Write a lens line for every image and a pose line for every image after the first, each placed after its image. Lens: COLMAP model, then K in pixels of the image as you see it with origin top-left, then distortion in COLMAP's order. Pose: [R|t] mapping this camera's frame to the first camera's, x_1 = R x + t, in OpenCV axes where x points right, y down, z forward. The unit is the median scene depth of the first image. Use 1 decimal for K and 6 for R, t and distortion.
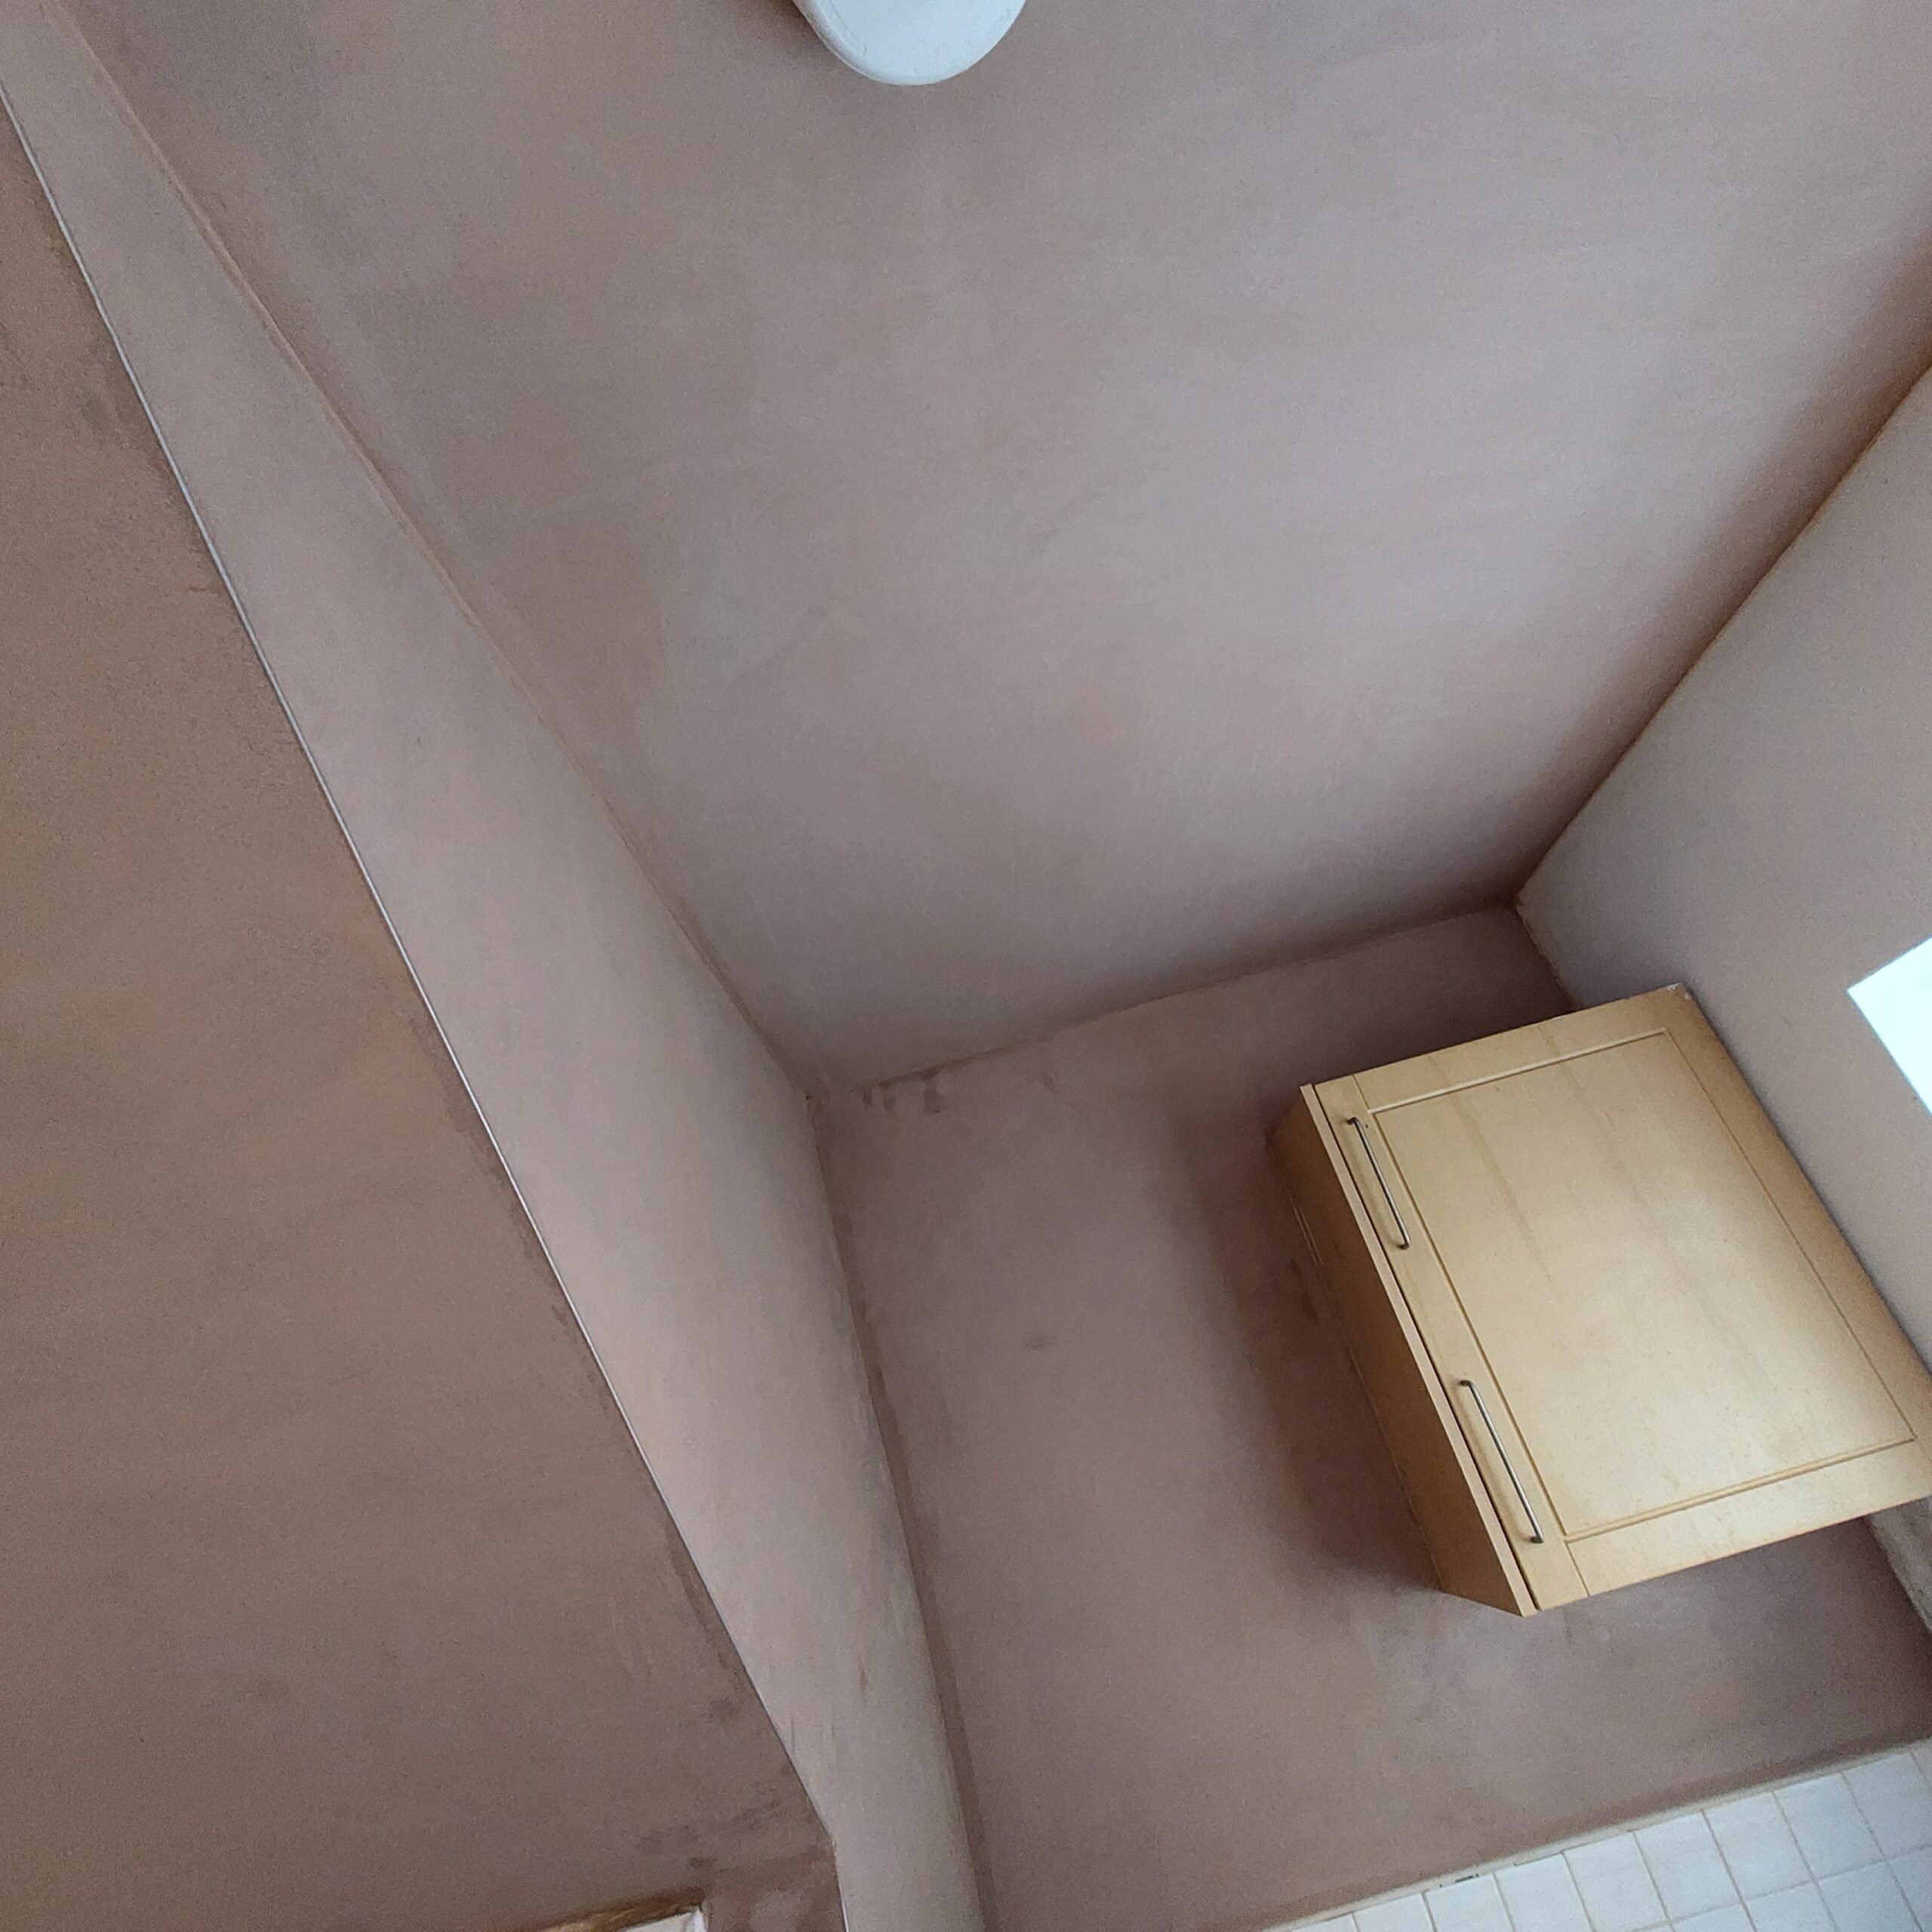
lens RADIAL K [[1017.9, 0, 973.6], [0, 1017.9, 968.8], [0, 0, 1]] dist [-0.007668, -0.003703]
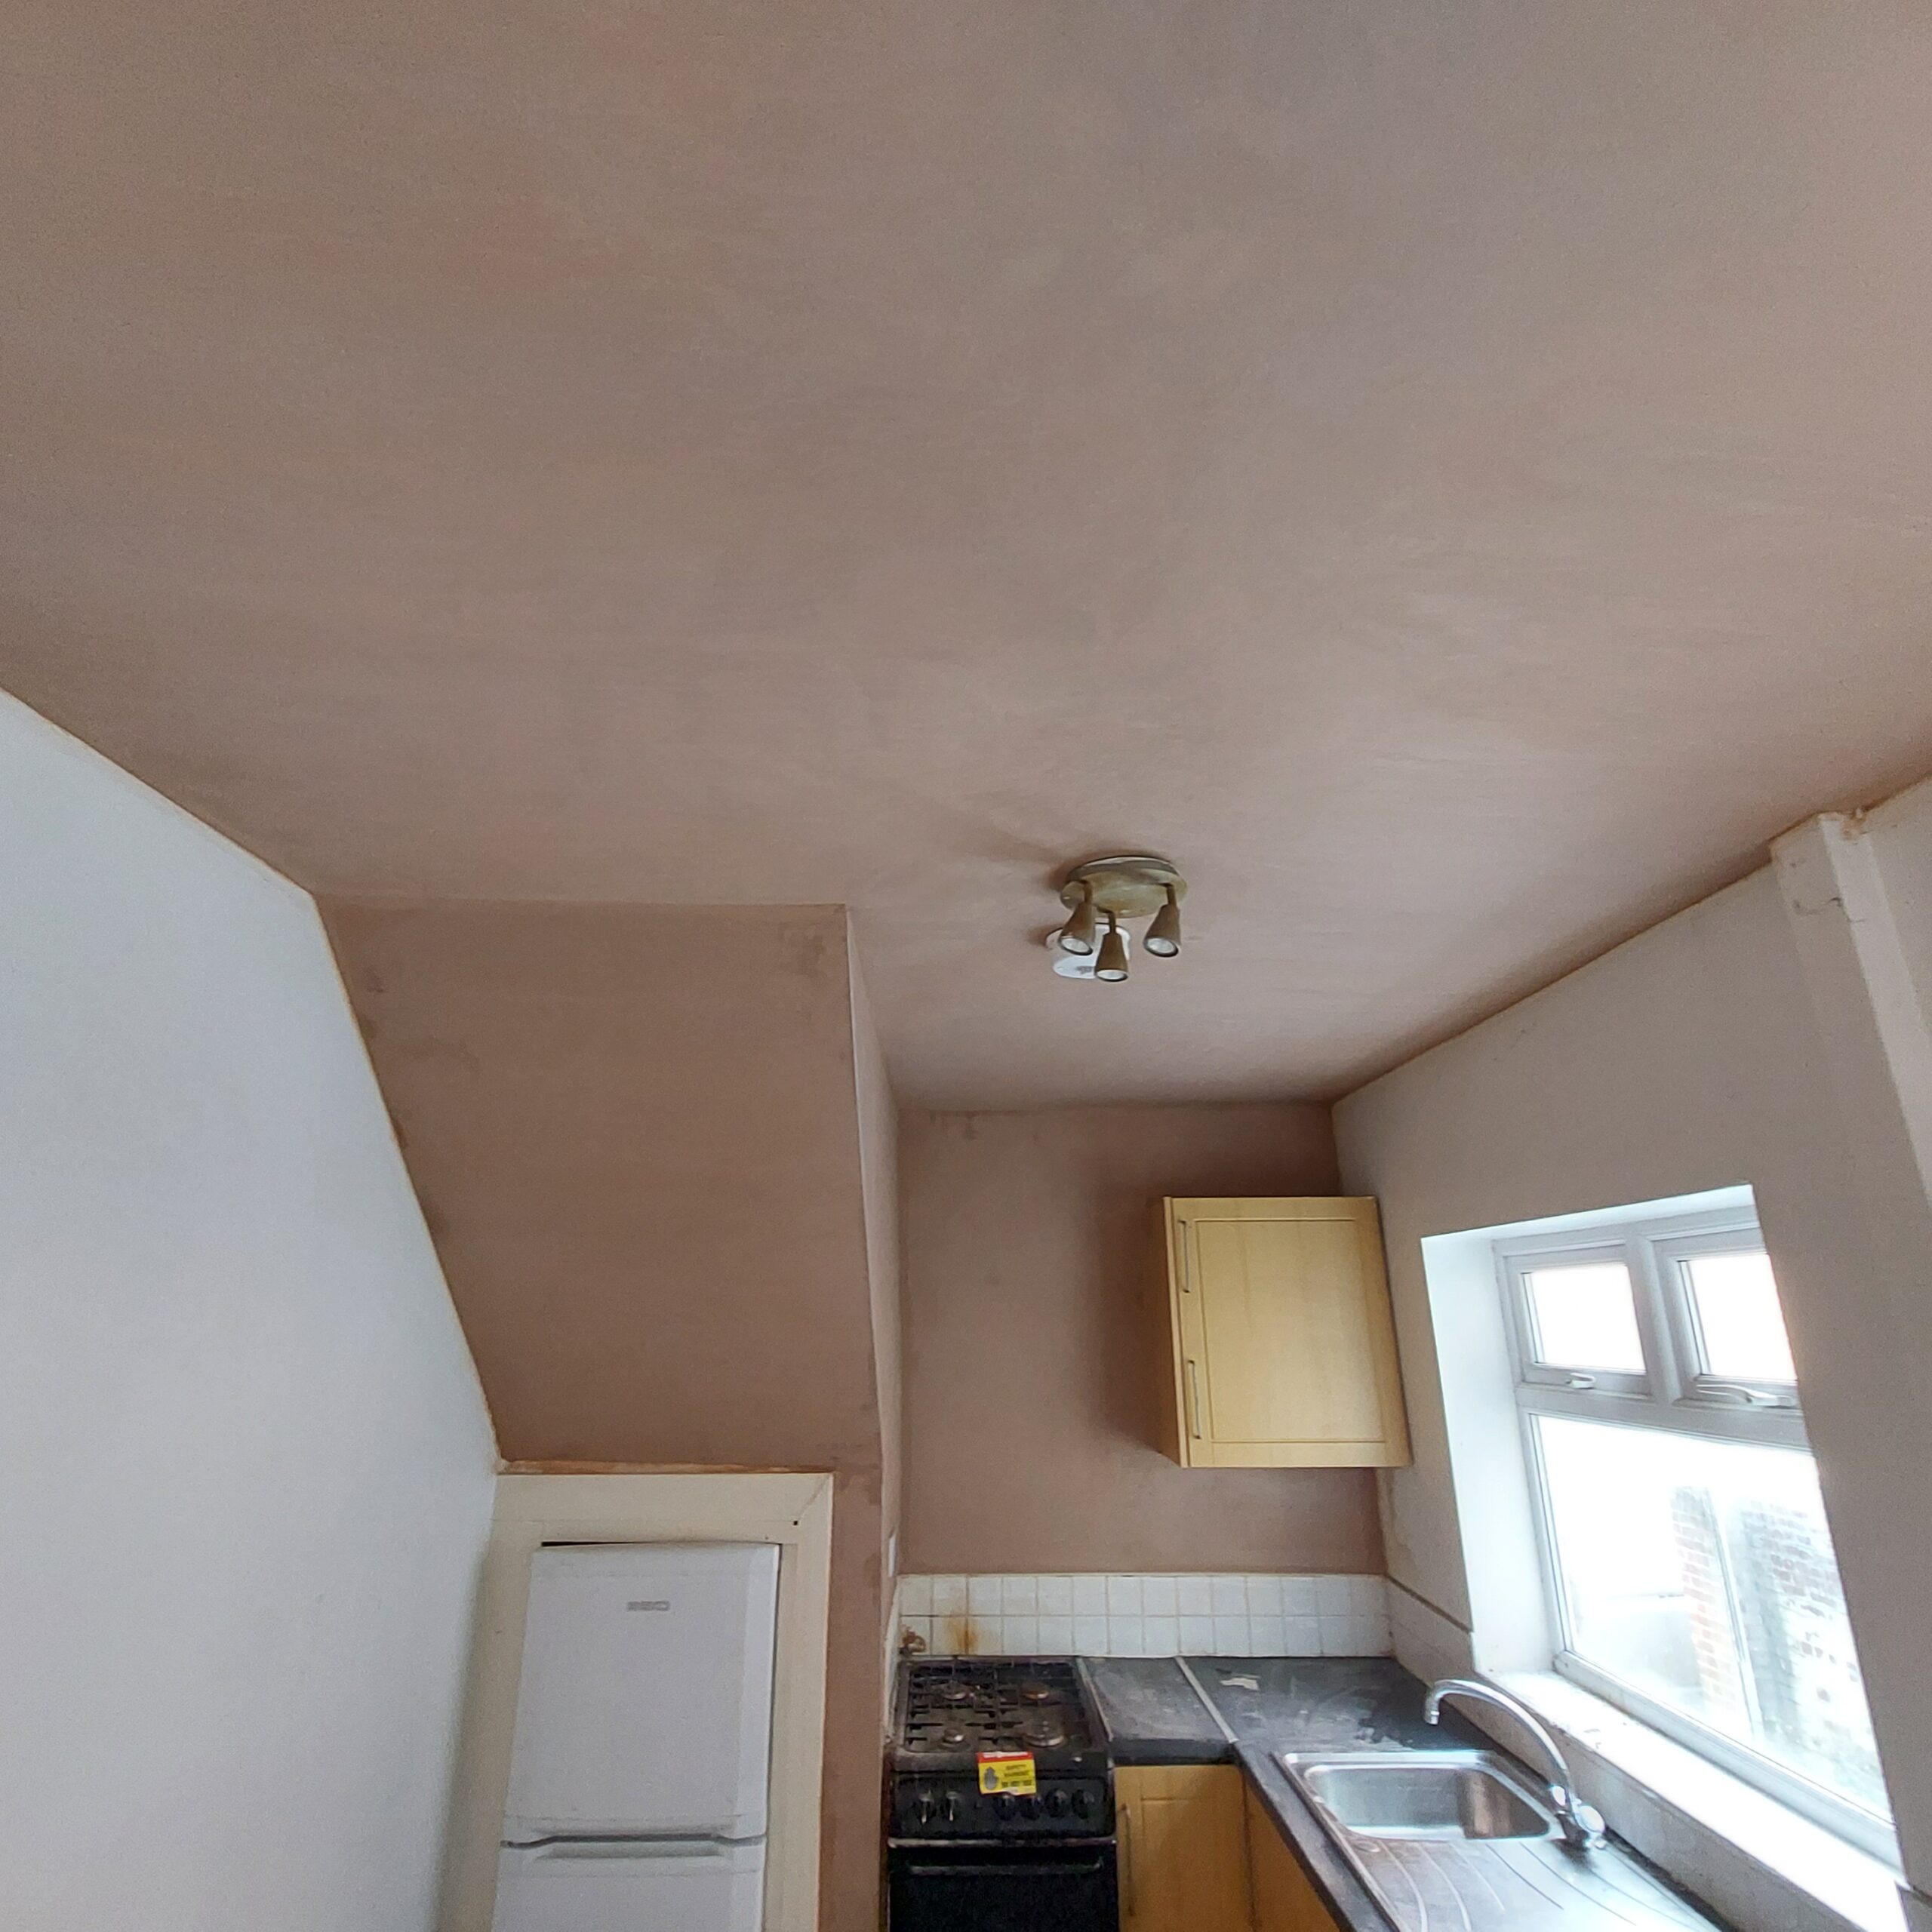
lens RADIAL K [[1017.9, 0, 973.6], [0, 1017.9, 968.8], [0, 0, 1]] dist [-0.007668, -0.003703]
pose [[0.966333, 0.256865, 0.014875, -0.179571], [-0.256521, 0.957332, 0.133088, -0.508581], [0.019945, -0.132423, 0.990993, -0.932993]]
